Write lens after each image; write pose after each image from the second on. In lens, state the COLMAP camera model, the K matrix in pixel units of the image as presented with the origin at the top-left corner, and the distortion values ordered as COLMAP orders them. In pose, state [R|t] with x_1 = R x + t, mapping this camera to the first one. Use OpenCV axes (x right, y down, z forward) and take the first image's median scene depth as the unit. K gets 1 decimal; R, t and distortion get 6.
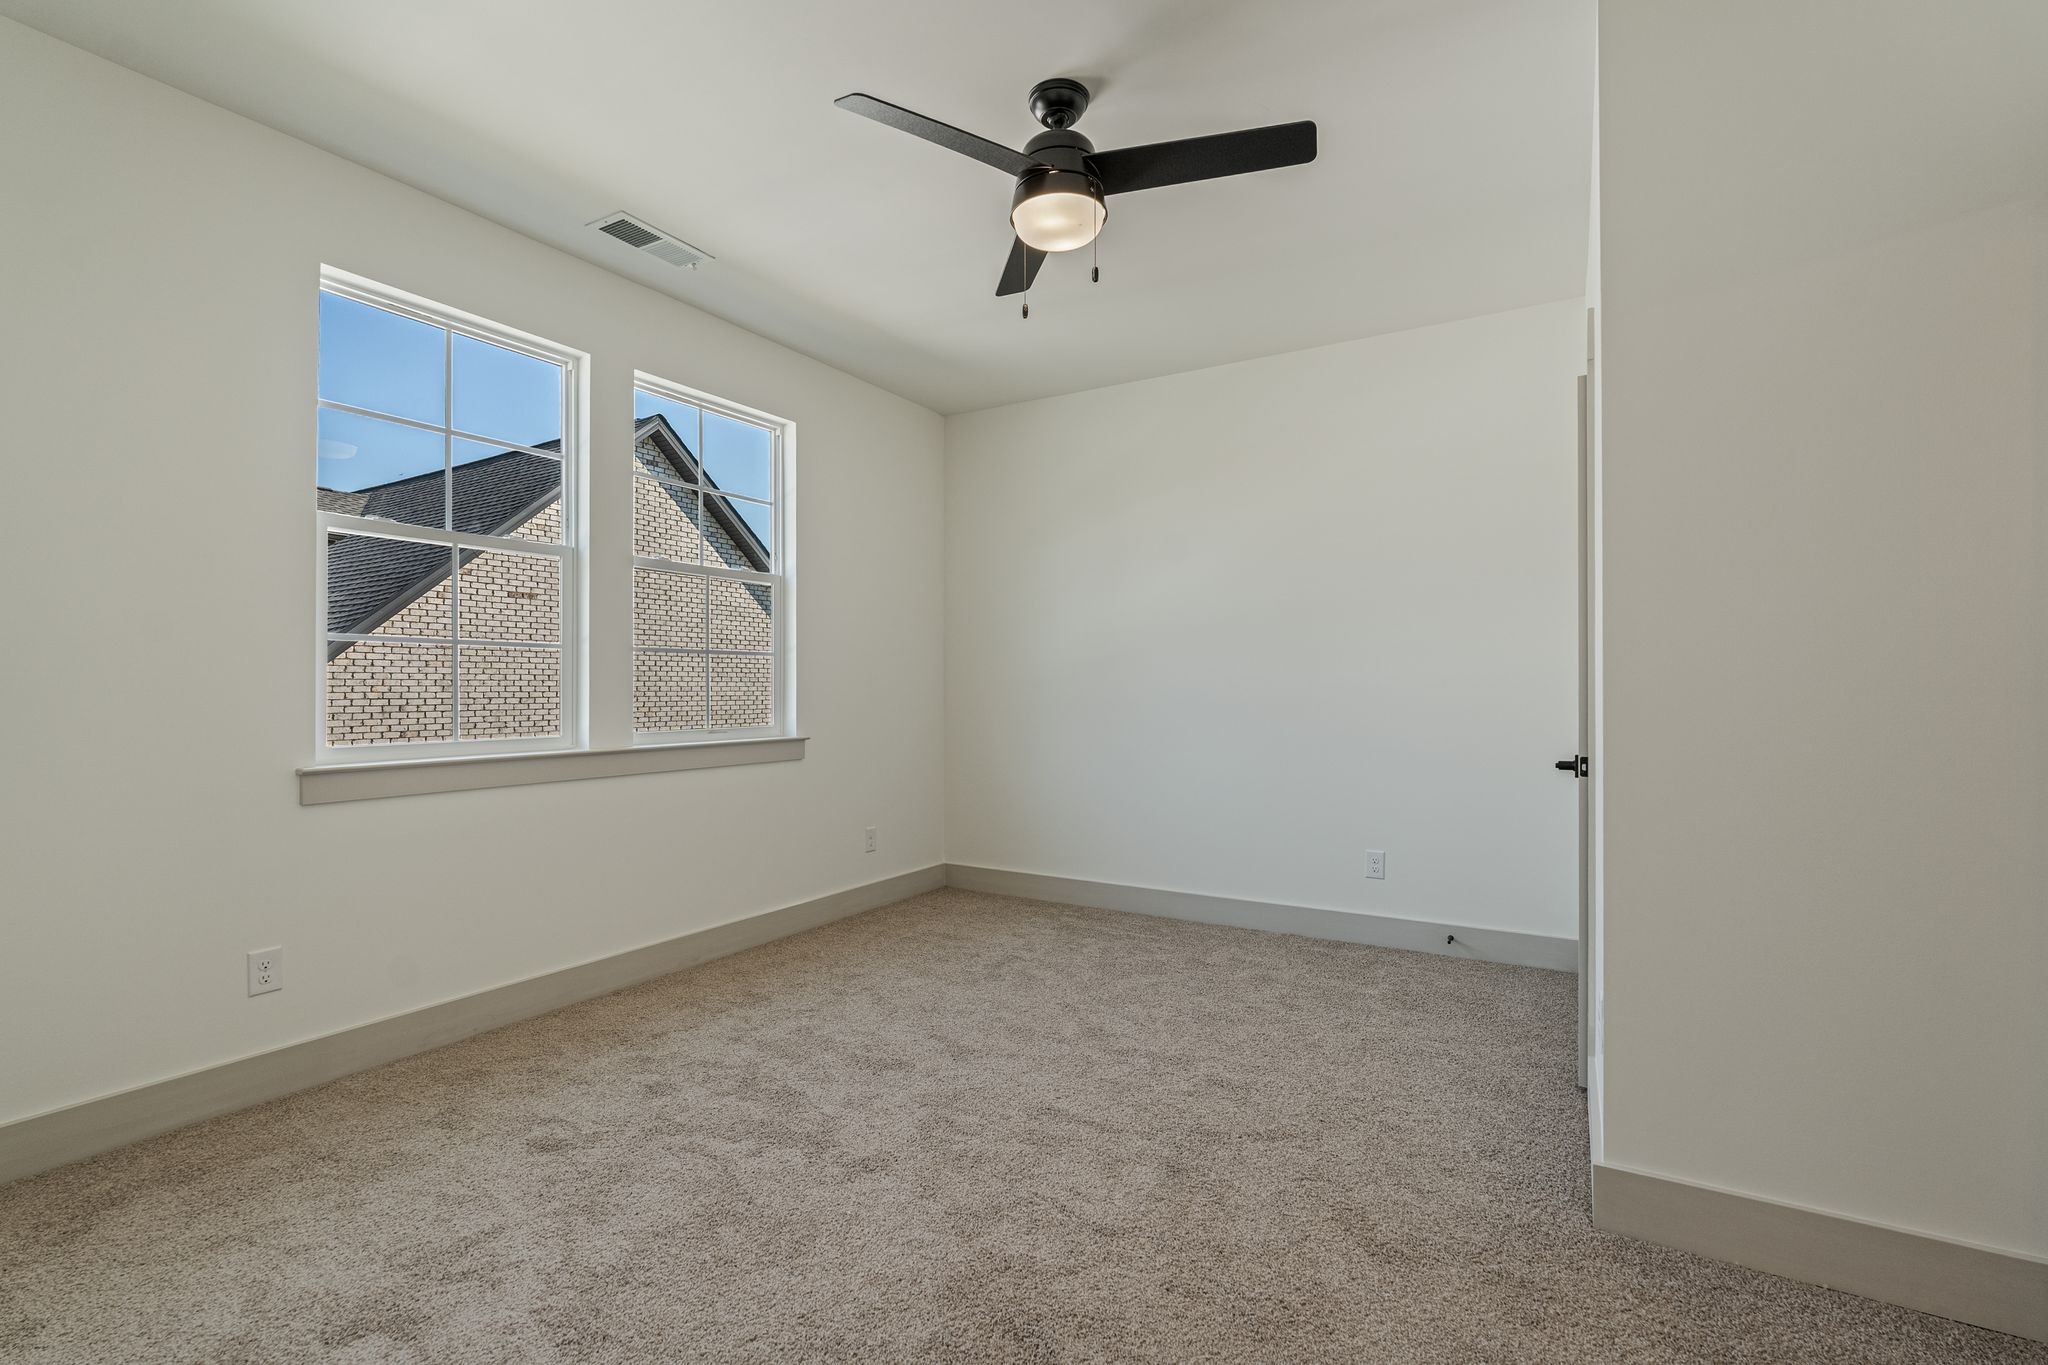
lens RADIAL K [[975.1, 0, 1003.1], [0, 975.1, 681.6], [0, 0, 1]] dist [0.000119, 0.000787]
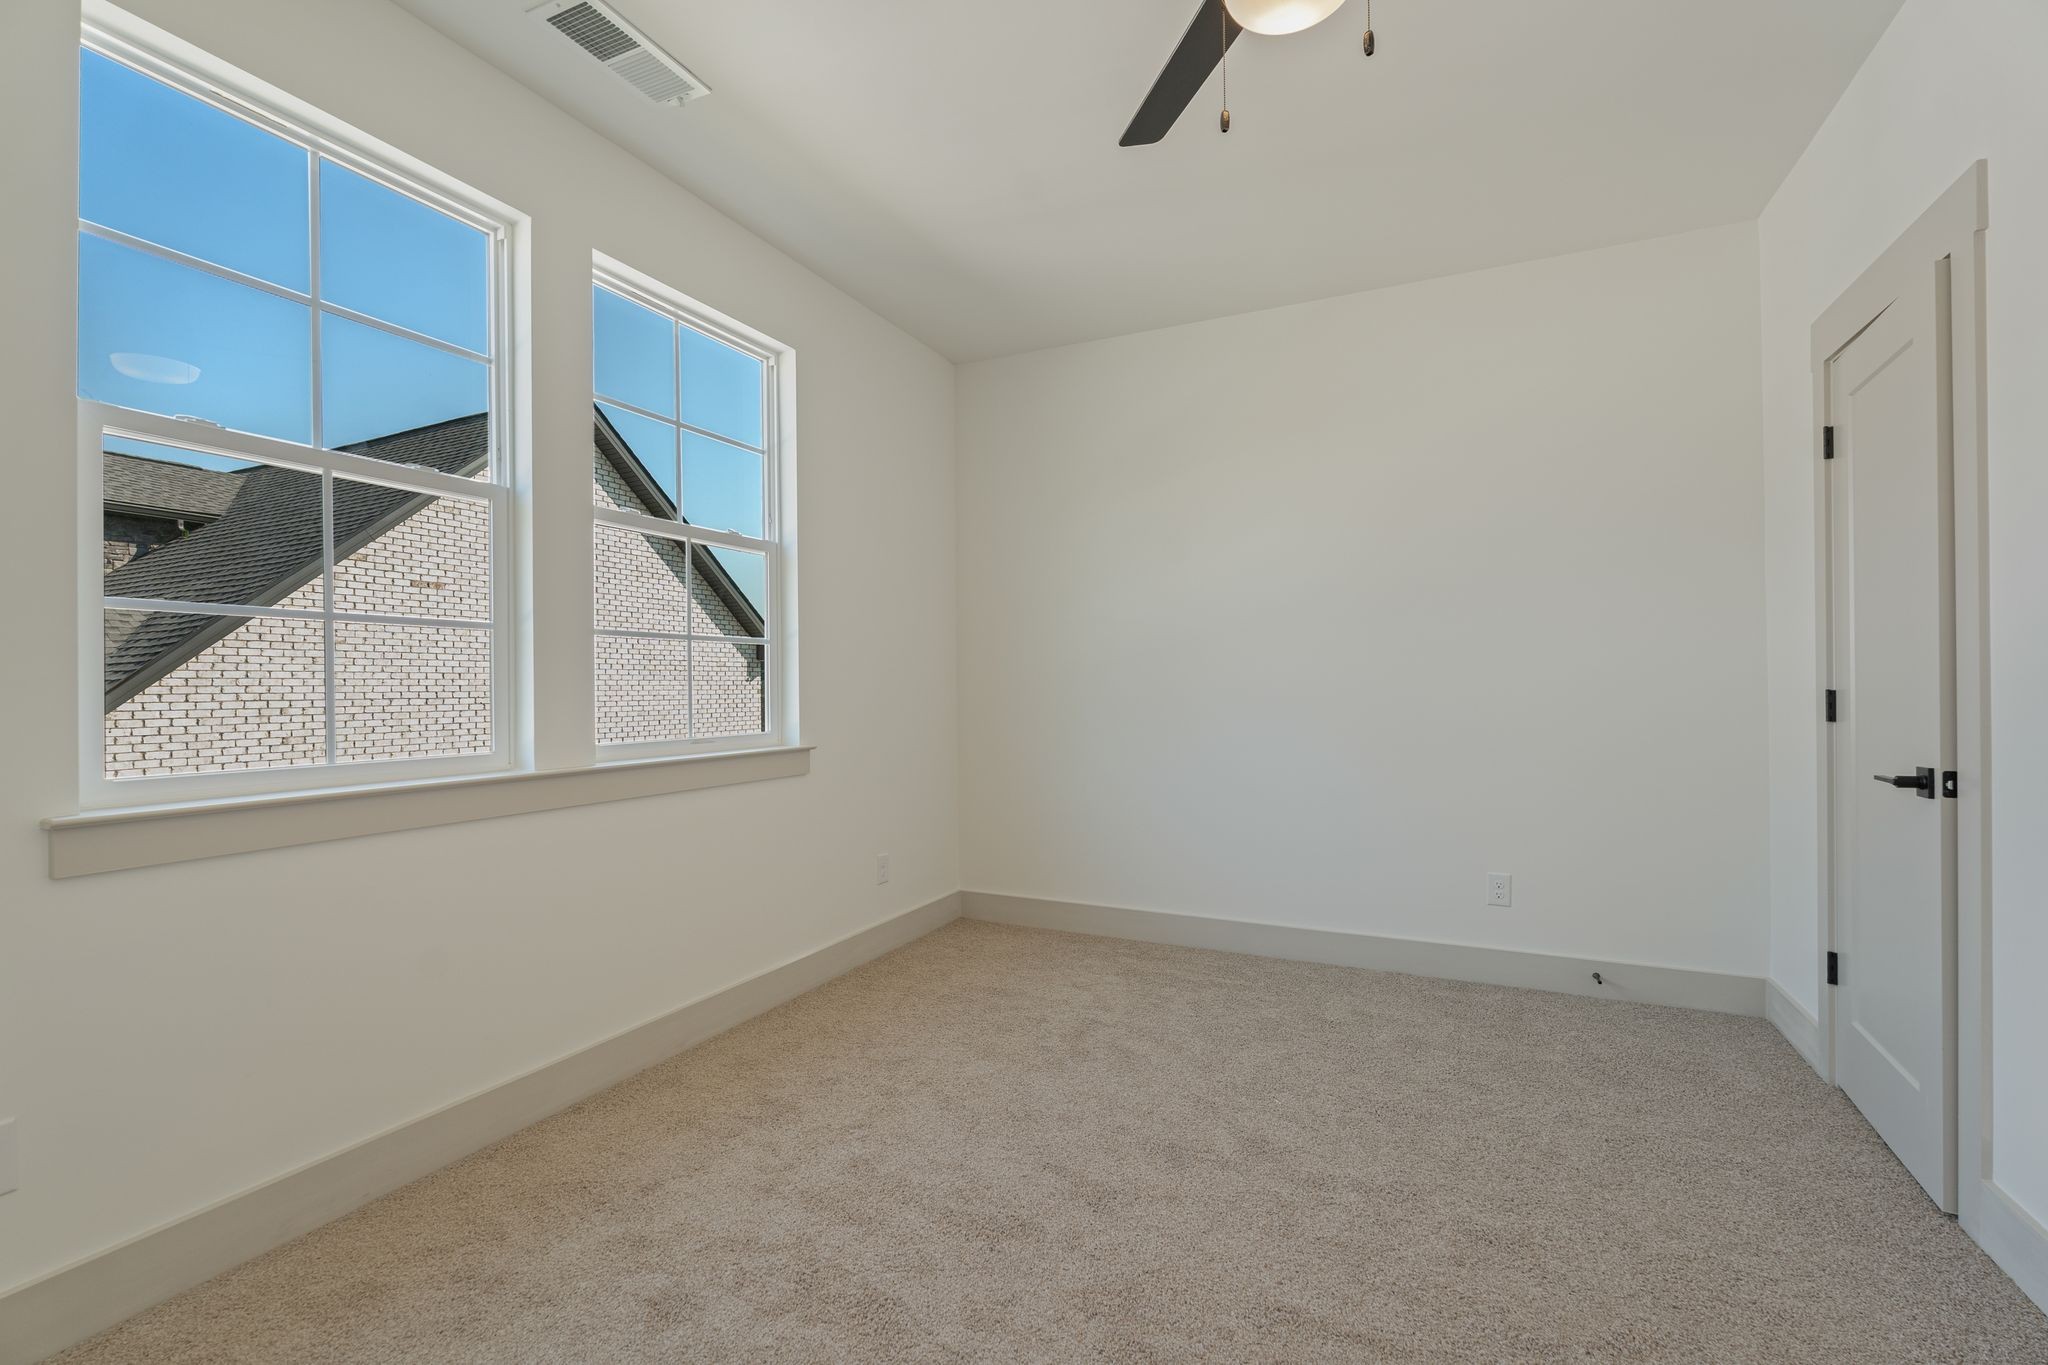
lens RADIAL K [[975.1, 0, 1045.9], [0, 975.1, 689.2], [0, 0, 1]] dist [0.000119, 0.000787]
pose [[0.994295, -0.004628, 0.106565, -0.121337], [0.003530, 0.999939, 0.010486, 0.003063], [-0.106607, -0.010050, 0.994250, 0.237390]]
